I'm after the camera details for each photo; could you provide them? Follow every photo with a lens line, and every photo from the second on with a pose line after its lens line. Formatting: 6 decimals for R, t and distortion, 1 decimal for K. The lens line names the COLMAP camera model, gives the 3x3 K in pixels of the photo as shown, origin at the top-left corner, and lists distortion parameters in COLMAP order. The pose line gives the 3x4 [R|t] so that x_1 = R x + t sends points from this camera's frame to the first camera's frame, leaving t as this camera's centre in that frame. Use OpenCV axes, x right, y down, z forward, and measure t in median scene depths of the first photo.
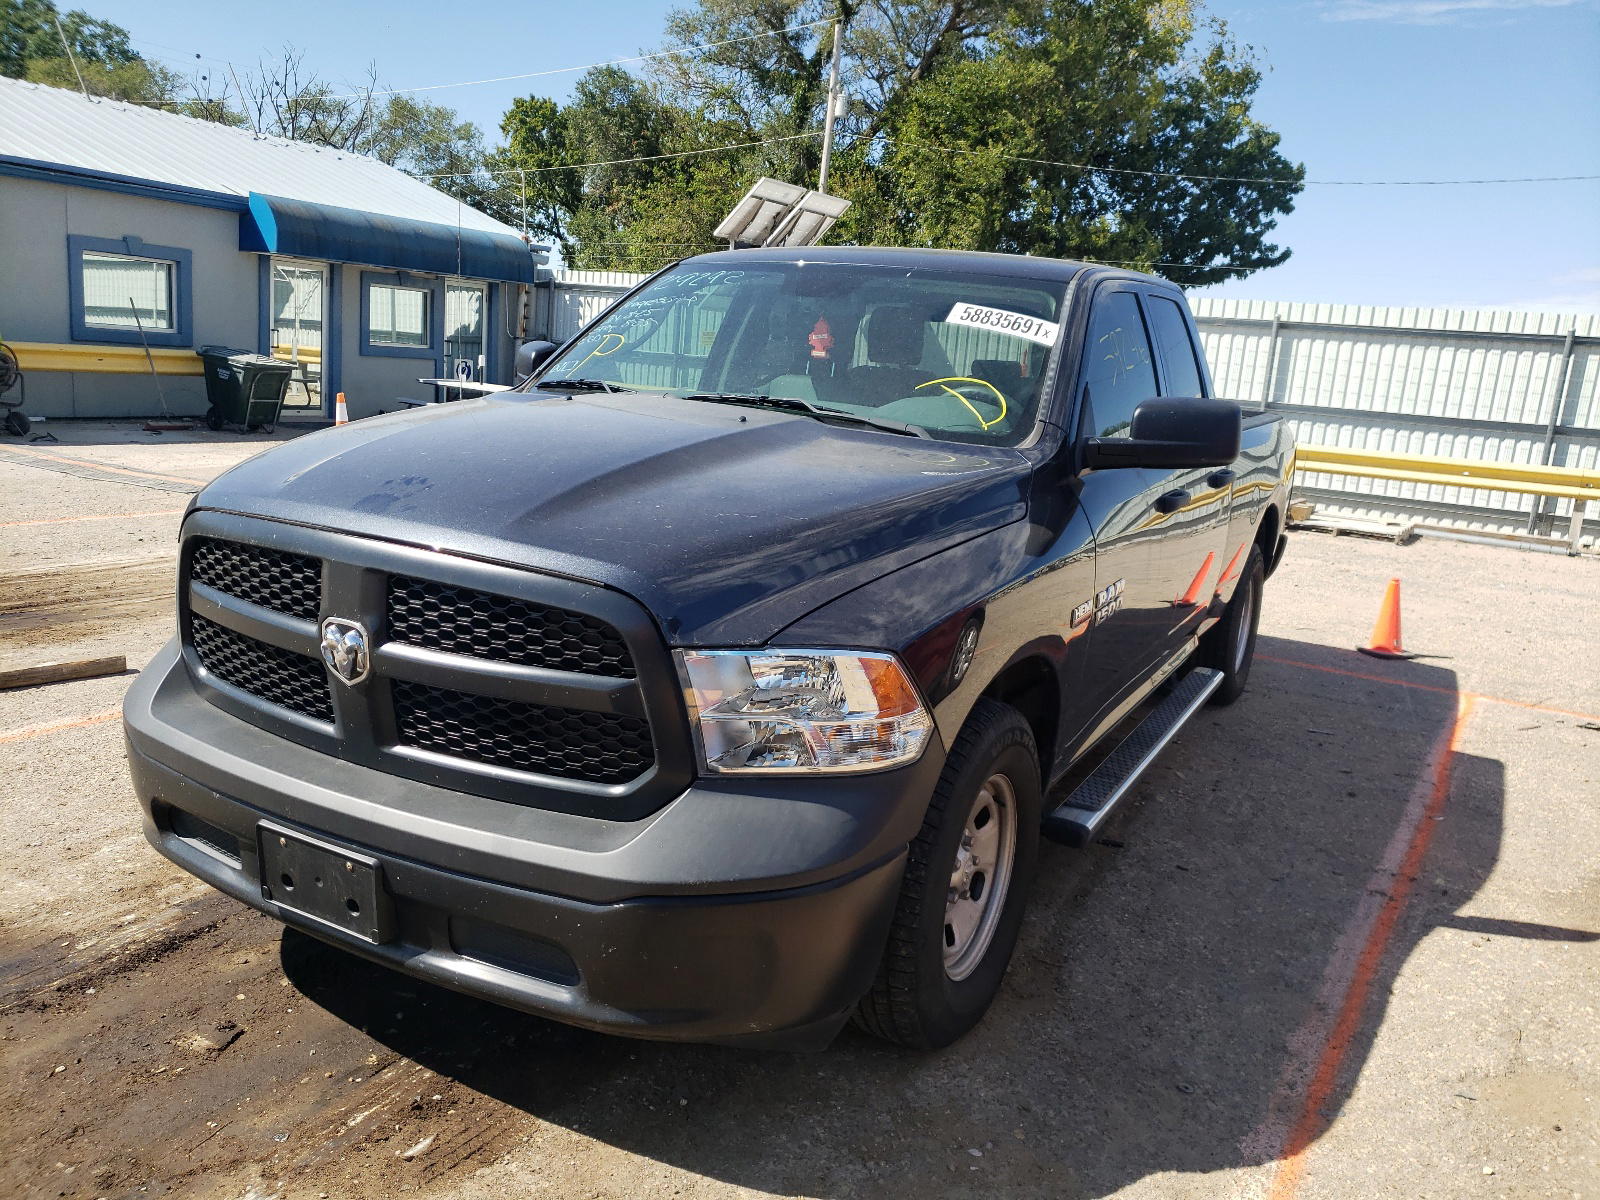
lens RADIAL K [[1242.7, 0, 804.9], [0, 1242.7, 598.7], [0, 0, 1]] dist [0.022652, 0.014693]
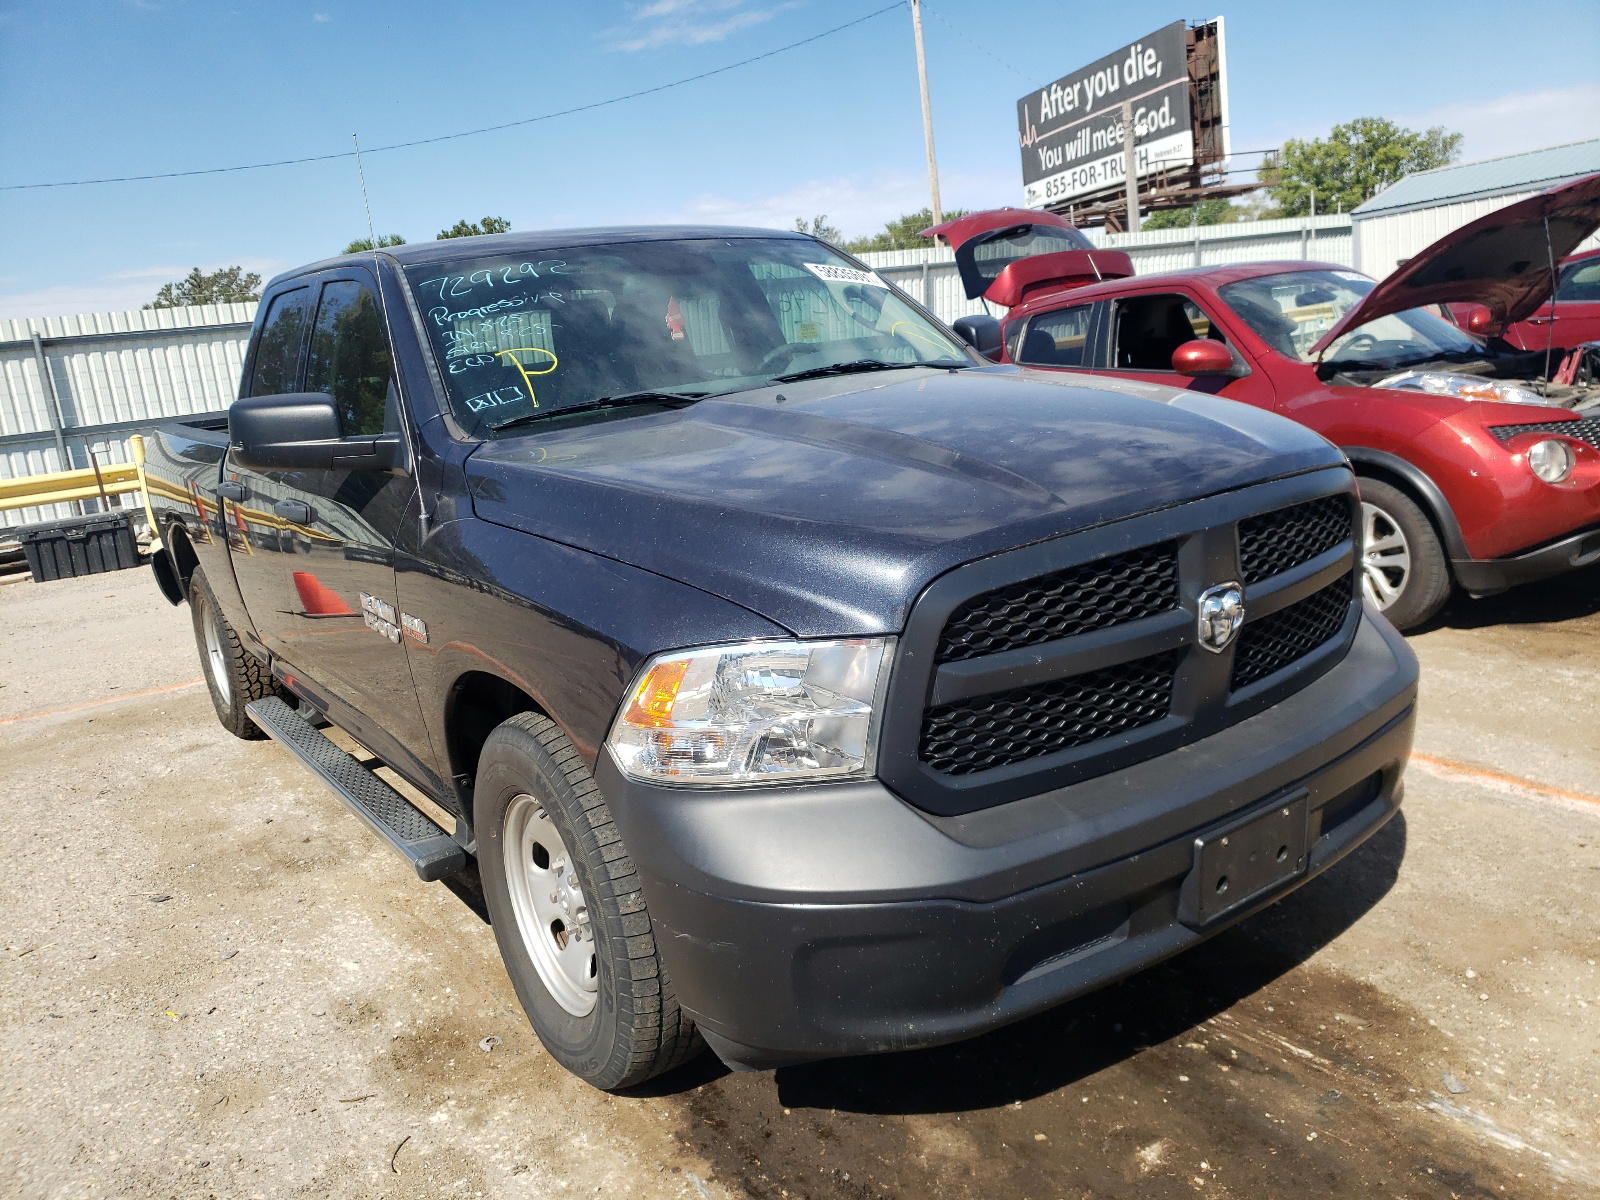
lens RADIAL K [[1242.7, 0, 805.8], [0, 1242.7, 602.6], [0, 0, 1]] dist [0.022652, 0.014693]
pose [[0.443216, -0.329656, 0.833599, -0.186880], [0.330473, 0.924514, 0.189900, -0.036497], [-0.833275, 0.191315, 0.518701, 0.109939]]
